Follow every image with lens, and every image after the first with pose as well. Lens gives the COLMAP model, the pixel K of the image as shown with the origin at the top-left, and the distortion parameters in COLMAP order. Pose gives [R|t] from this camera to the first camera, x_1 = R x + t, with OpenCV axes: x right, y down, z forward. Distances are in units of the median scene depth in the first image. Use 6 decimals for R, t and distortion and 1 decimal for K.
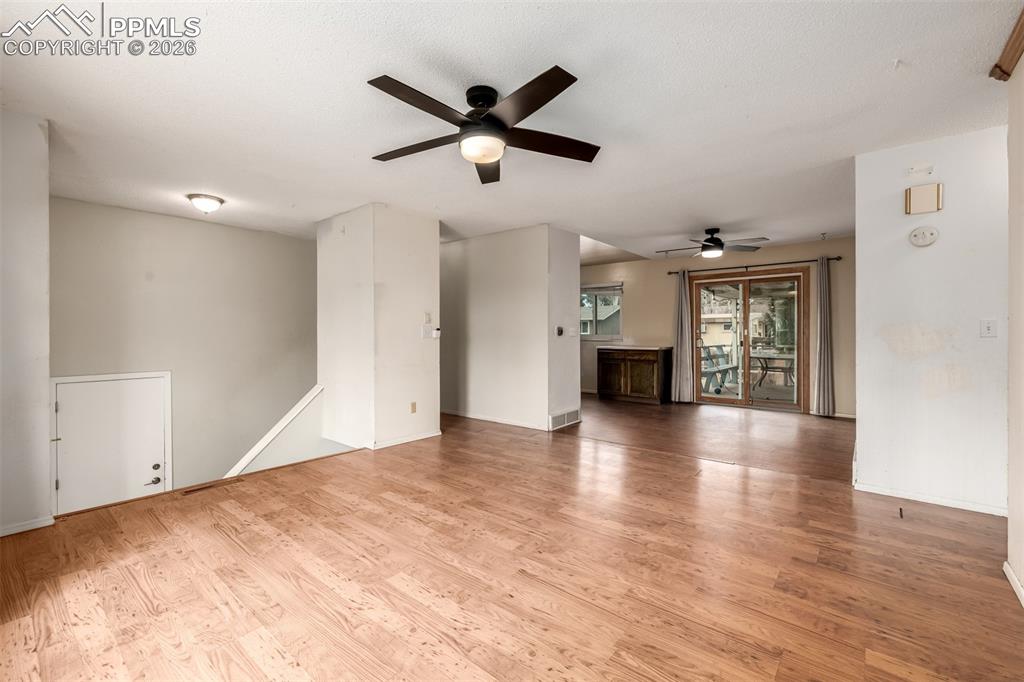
lens RADIAL K [[441.4, 0, 509.9], [0, 441.4, 336.0], [0, 0, 1]] dist [-0.000498, 0.000773]
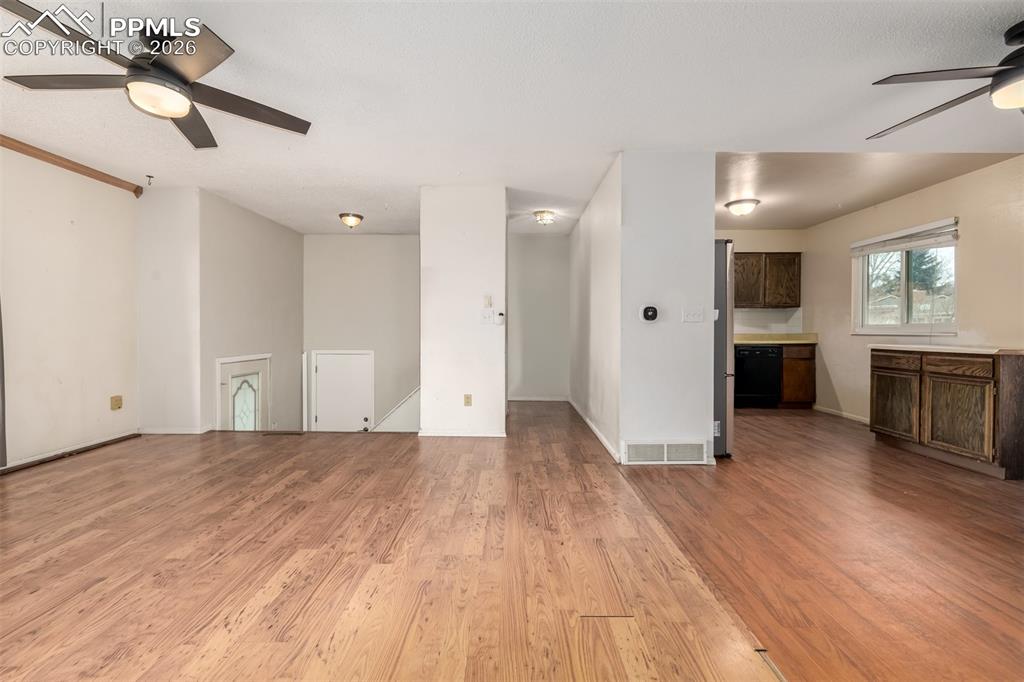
lens RADIAL K [[441.4, 0, 511.9], [0, 441.4, 334.9], [0, 0, 1]] dist [-0.000498, 0.000773]
pose [[0.626328, 0.012529, -0.779459, 0.628324], [-0.010698, 0.999915, 0.007476, 0.022877], [0.779486, 0.003656, 0.626408, 0.572650]]
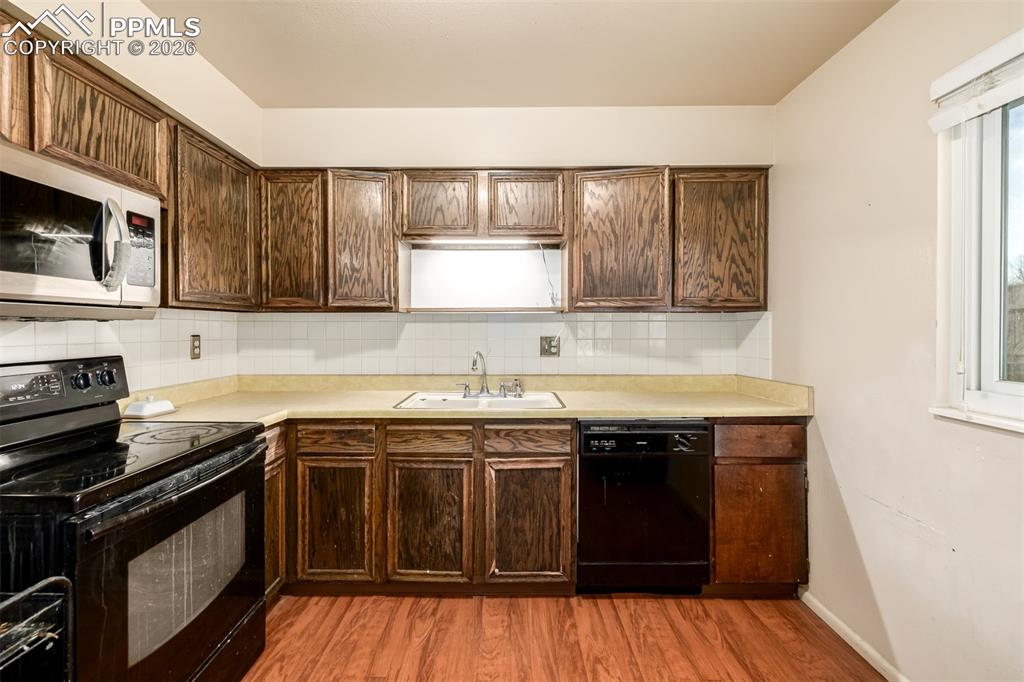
lens RADIAL K [[441.4, 0, 515.4], [0, 441.4, 331.9], [0, 0, 1]] dist [-0.000498, 0.000773]
pose [[0.636187, 0.009269, -0.771480, 0.312367], [-0.007752, 0.999954, 0.005621, -0.042590], [0.771496, 0.002404, 0.636229, 1.637135]]
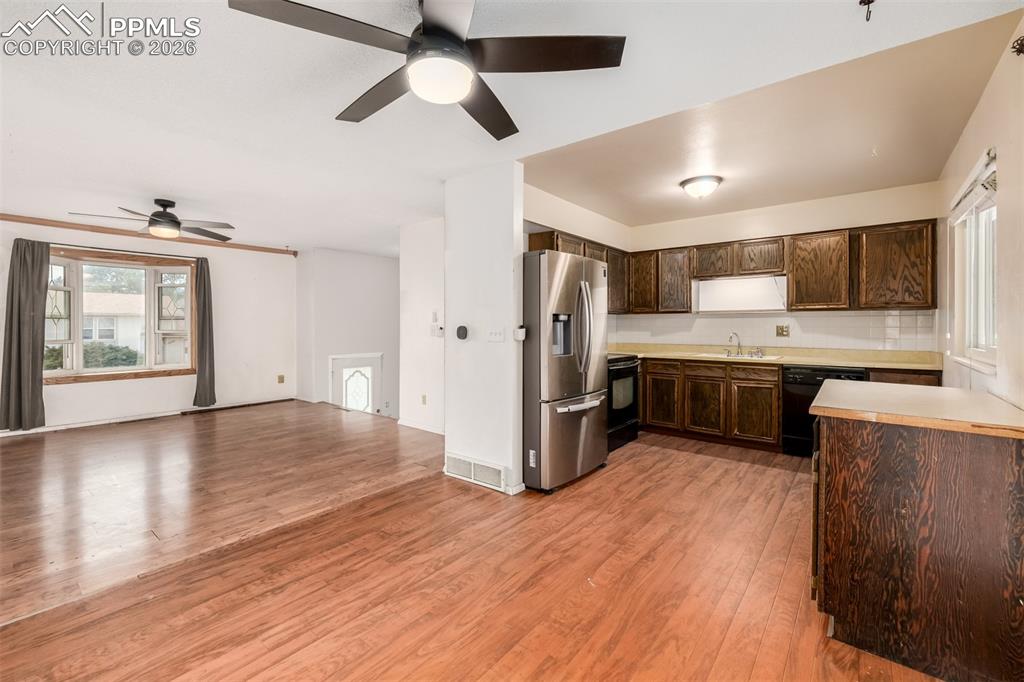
lens RADIAL K [[441.4, 0, 493.6], [0, 441.4, 325.6], [0, 0, 1]] dist [-0.000498, 0.000773]
pose [[-0.024128, 0.004491, -0.999699, 0.993581], [-0.008902, 0.999949, 0.004707, -0.031284], [0.999669, 0.009013, -0.024087, 1.372306]]
